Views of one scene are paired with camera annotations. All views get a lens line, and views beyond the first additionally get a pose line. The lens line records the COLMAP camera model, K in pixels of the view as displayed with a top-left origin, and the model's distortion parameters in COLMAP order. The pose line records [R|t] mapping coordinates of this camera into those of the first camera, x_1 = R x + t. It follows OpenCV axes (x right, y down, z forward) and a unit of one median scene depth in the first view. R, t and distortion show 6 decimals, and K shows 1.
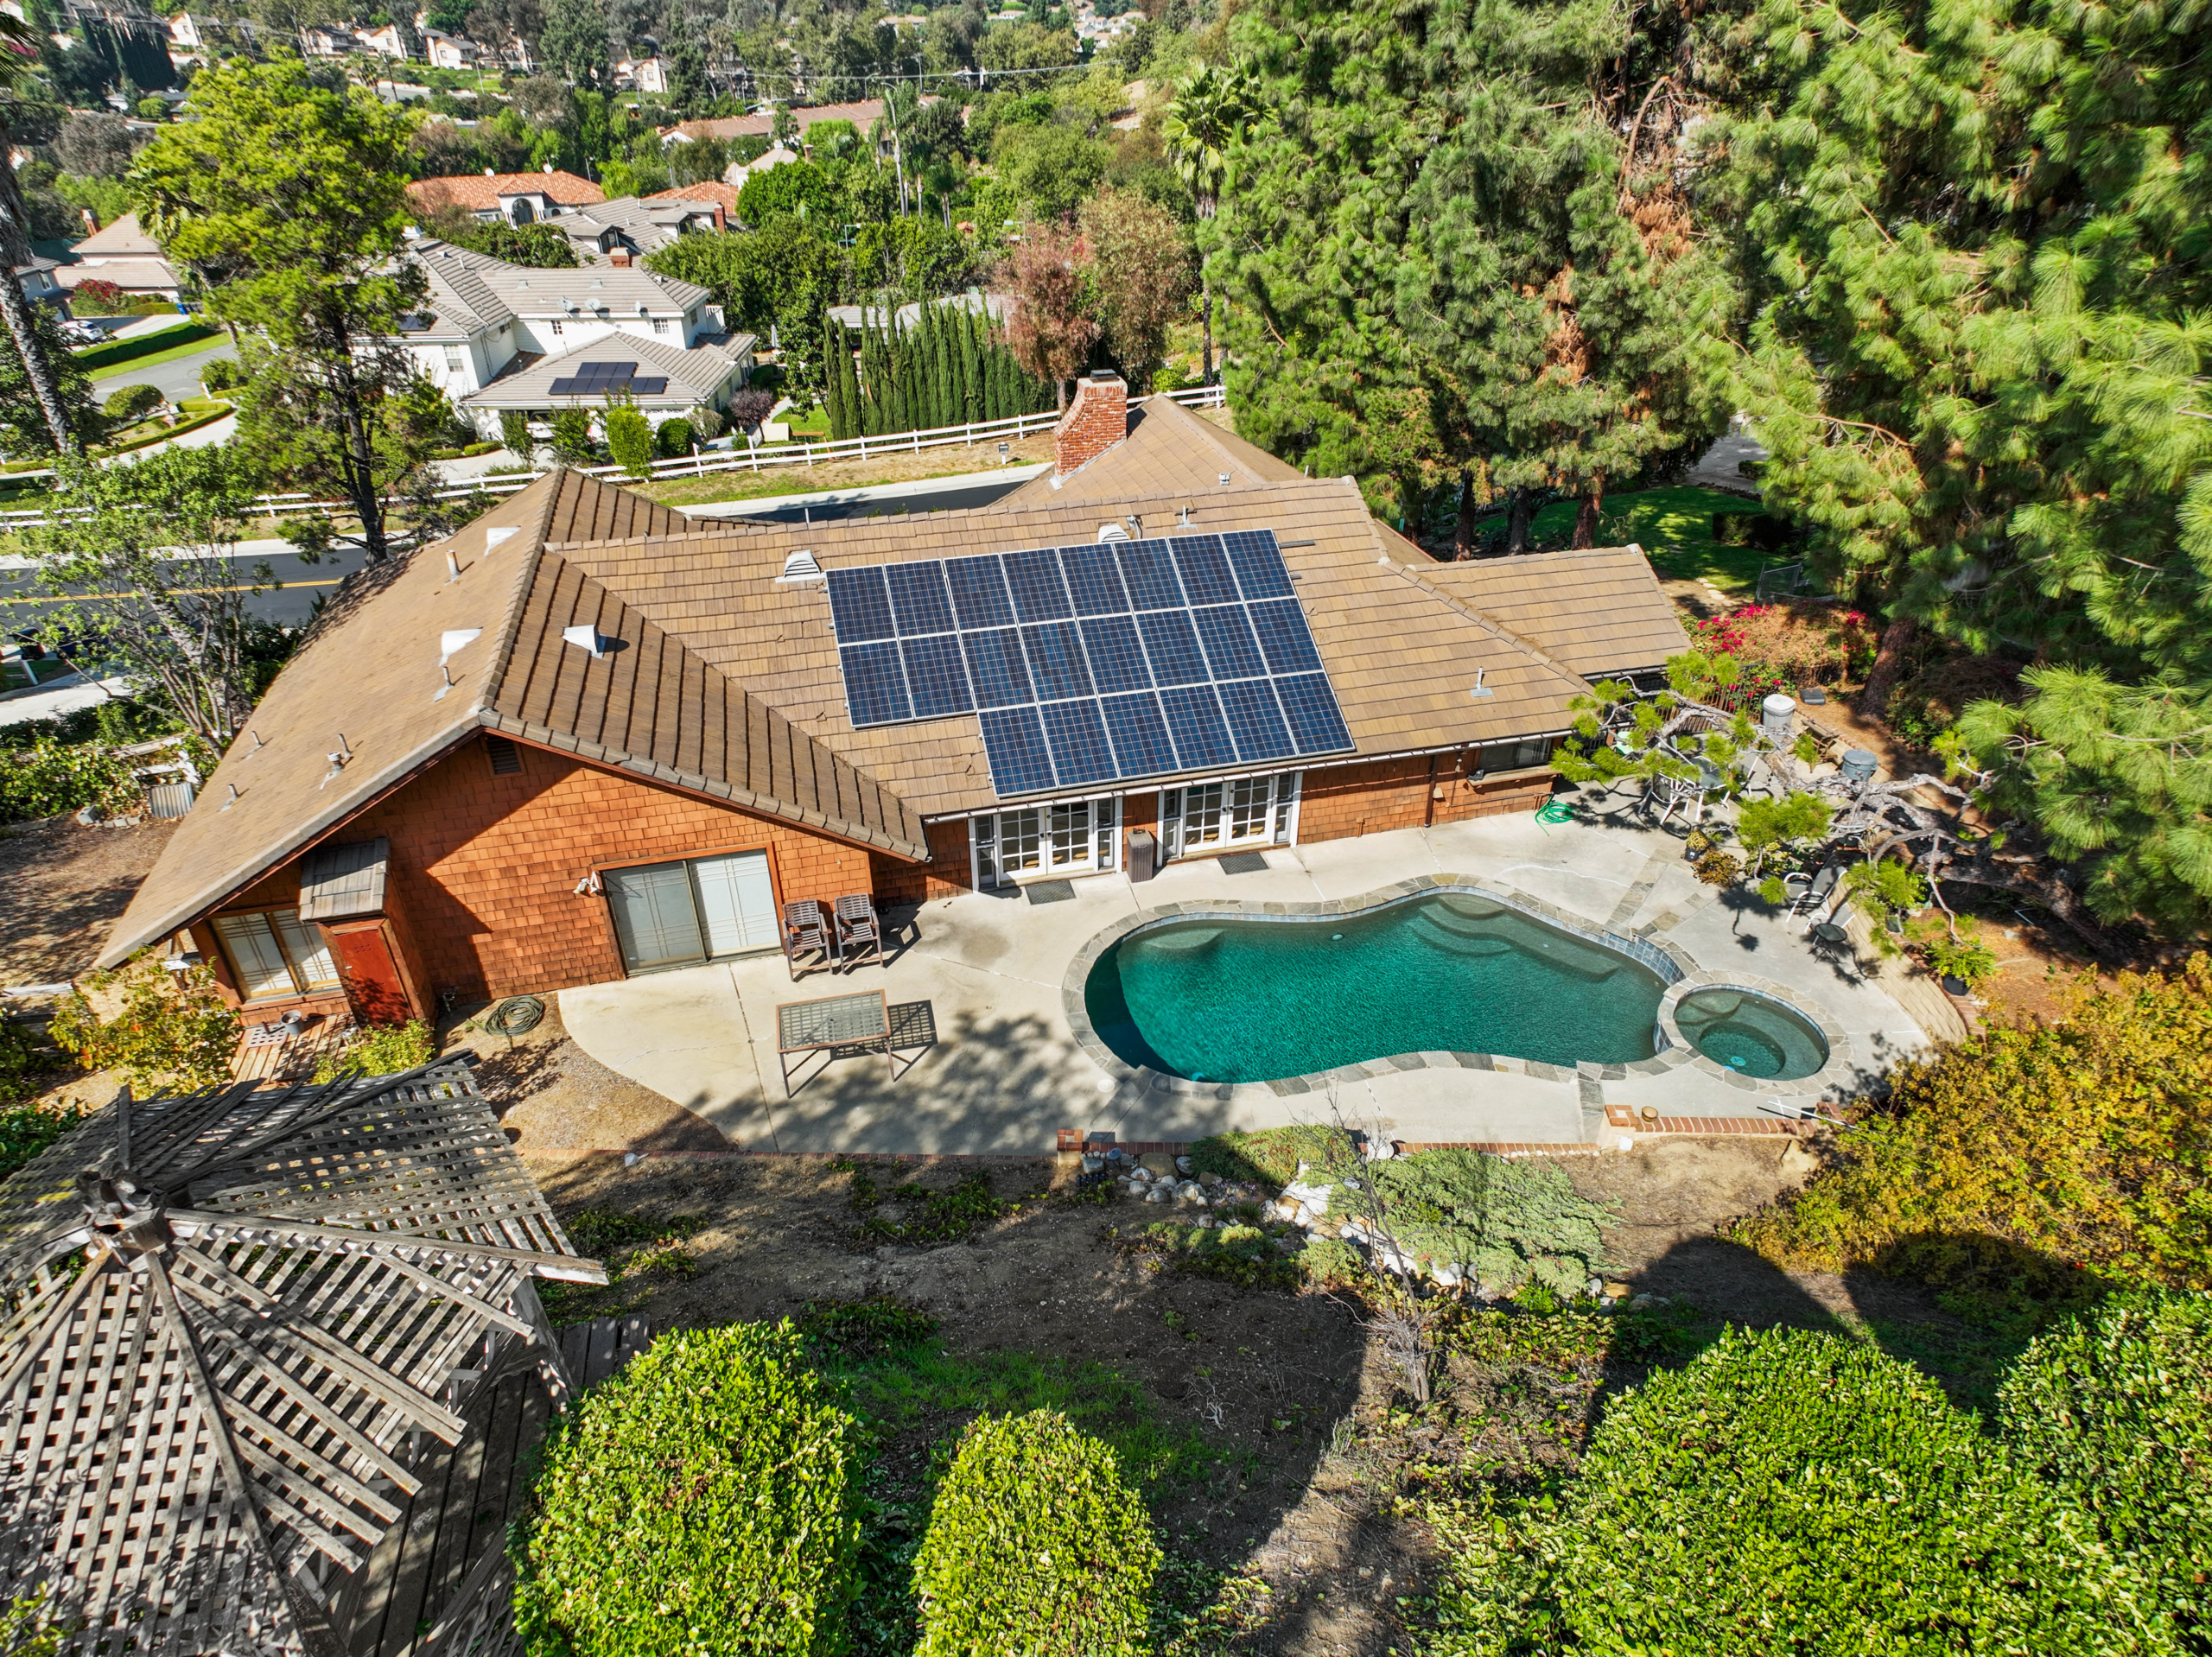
lens RADIAL K [[1320.3, 0, 1106.0], [0, 1320.3, 828.5], [0, 0, 1]] dist [-0.037793, 0.026320]
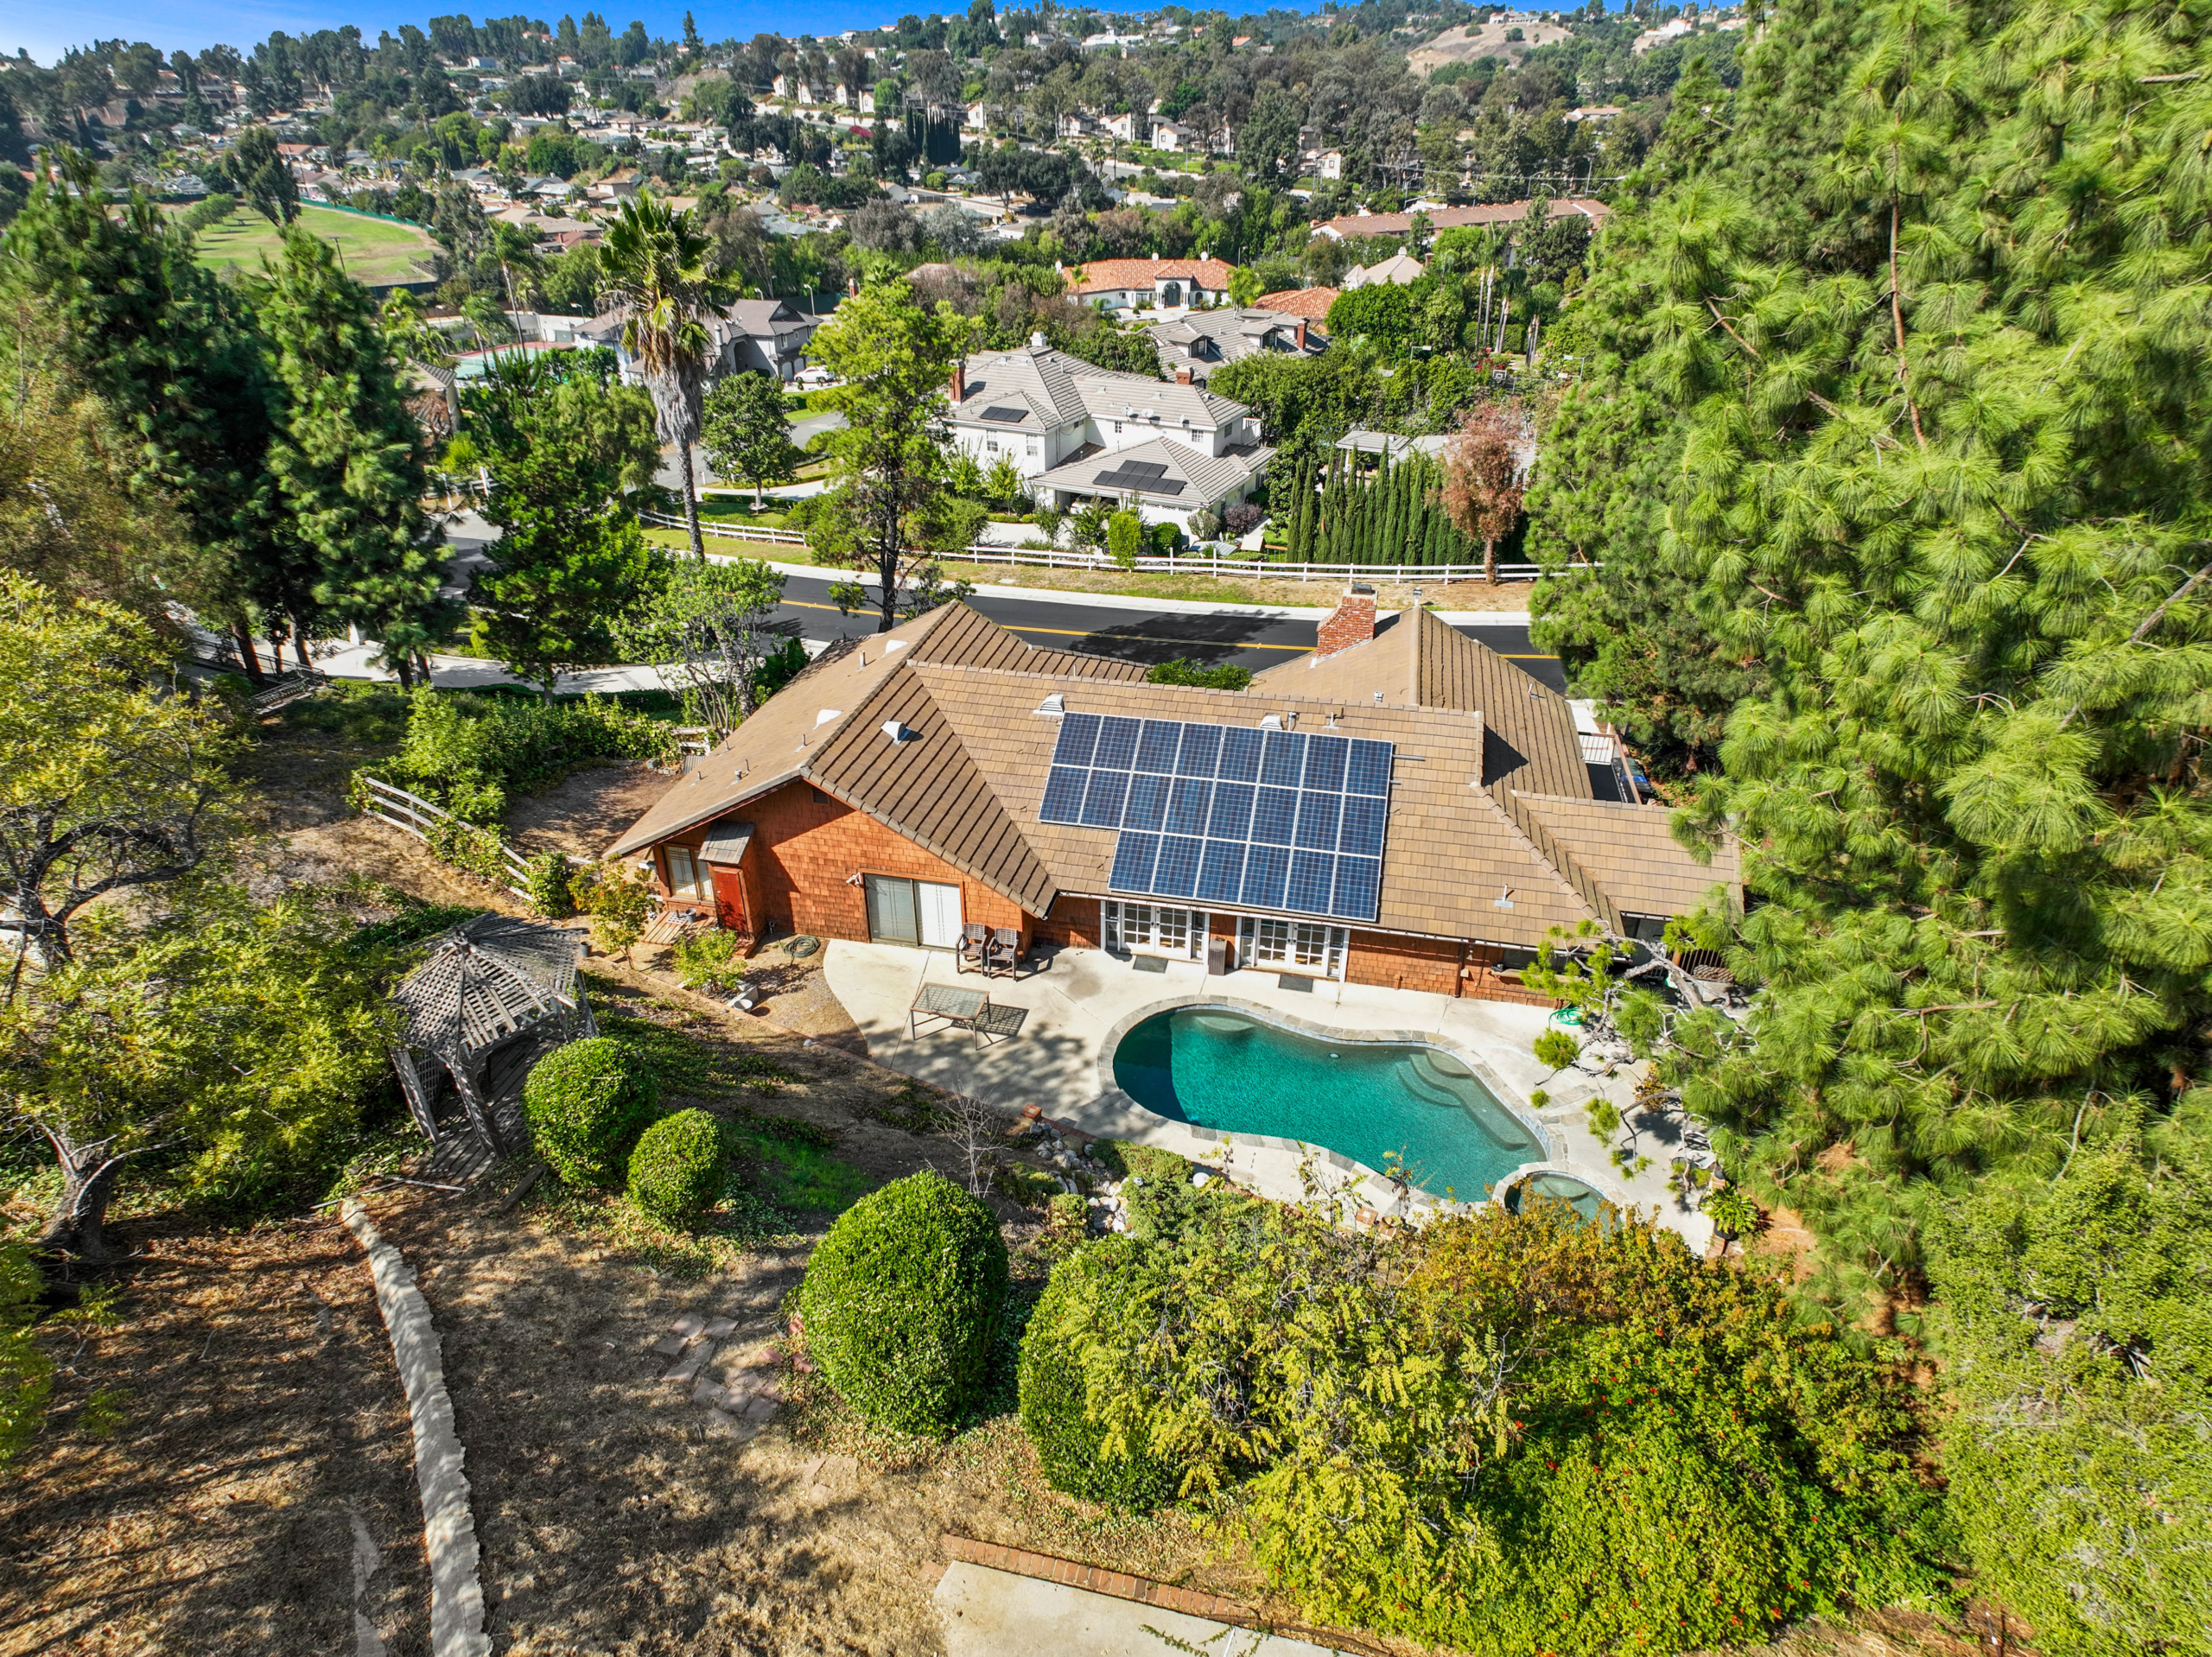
lens RADIAL K [[1326.9, 0, 1088.4], [0, 1326.9, 827.1], [0, 0, 1]] dist [-0.019169, 0.000015]
pose [[0.885776, 0.228544, -0.403941, 0.429888], [-0.244778, 0.969508, 0.011776, -0.092795], [0.394315, 0.088445, 0.914709, -0.328495]]
